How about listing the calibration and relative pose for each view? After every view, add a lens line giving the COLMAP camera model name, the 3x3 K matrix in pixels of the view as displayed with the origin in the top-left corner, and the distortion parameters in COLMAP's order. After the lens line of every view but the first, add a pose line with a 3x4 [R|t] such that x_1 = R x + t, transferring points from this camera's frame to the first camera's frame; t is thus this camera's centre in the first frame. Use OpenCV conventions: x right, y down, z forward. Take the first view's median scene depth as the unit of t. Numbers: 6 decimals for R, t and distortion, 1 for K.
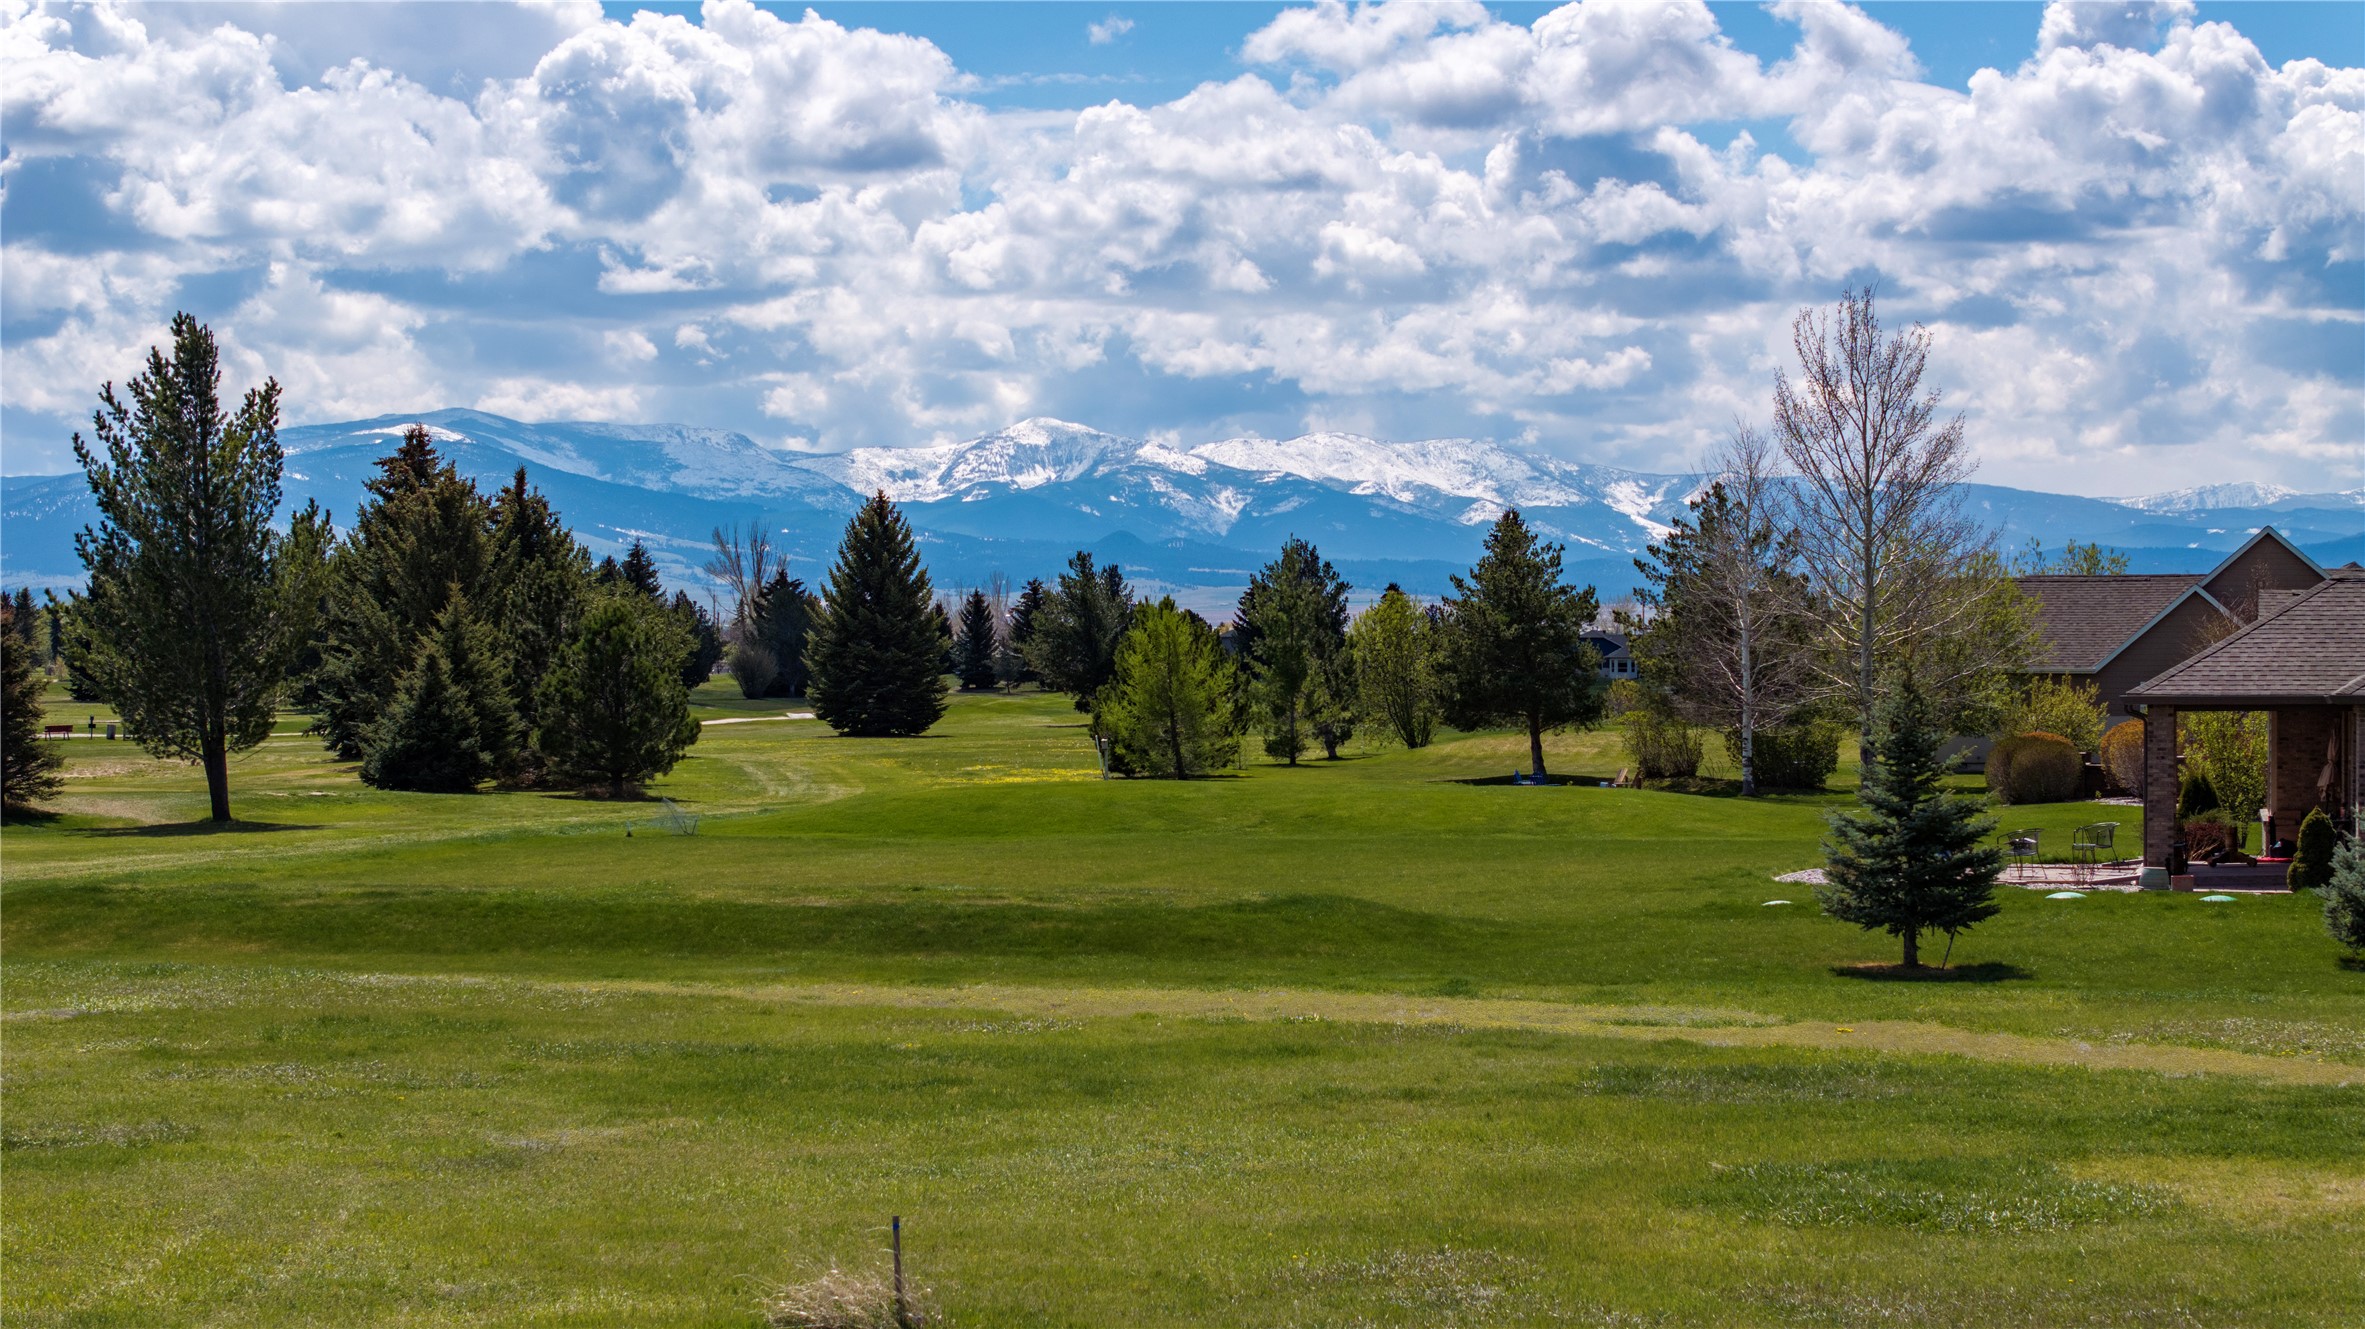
lens RADIAL K [[4428.4, 0, 1182.5], [0, 4428.4, 664.5], [0, 0, 1]] dist [-0.076243, -0.144441]
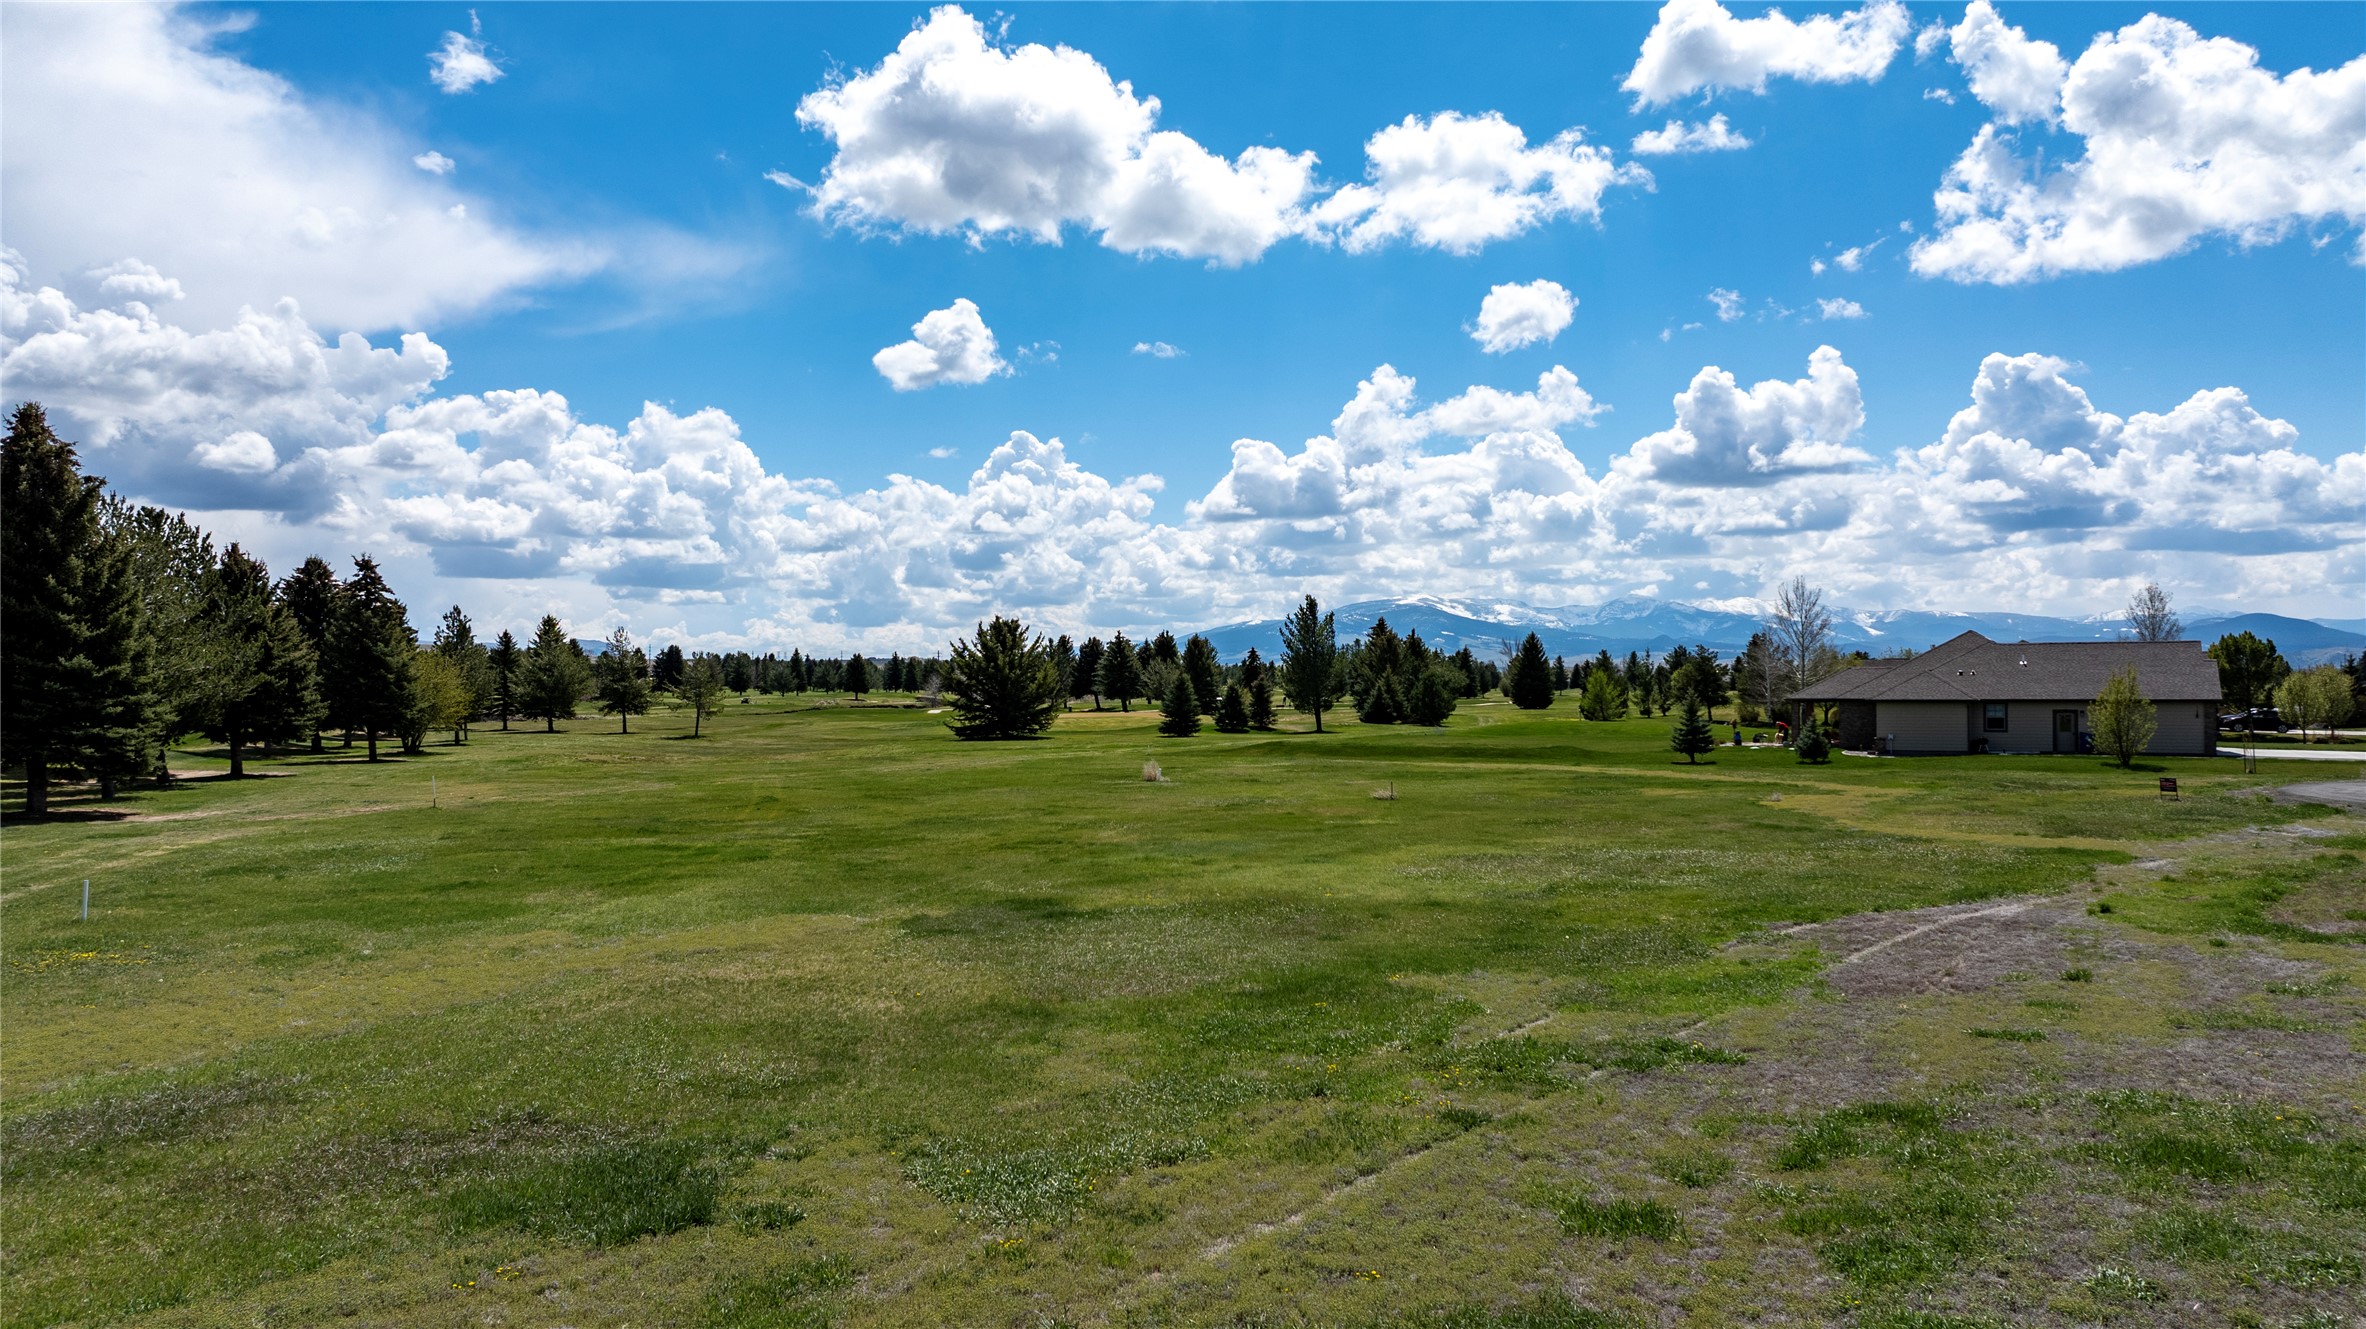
lens RADIAL K [[1623.3, 0, 1183.0], [0, 1623.3, 664.5], [0, 0, 1]] dist [0.000979, -0.001206]
pose [[0.951278, -0.006465, -0.308268, 0.081305], [0.002950, 0.999925, -0.011866, -0.003913], [0.308321, 0.010378, 0.951226, -0.288876]]
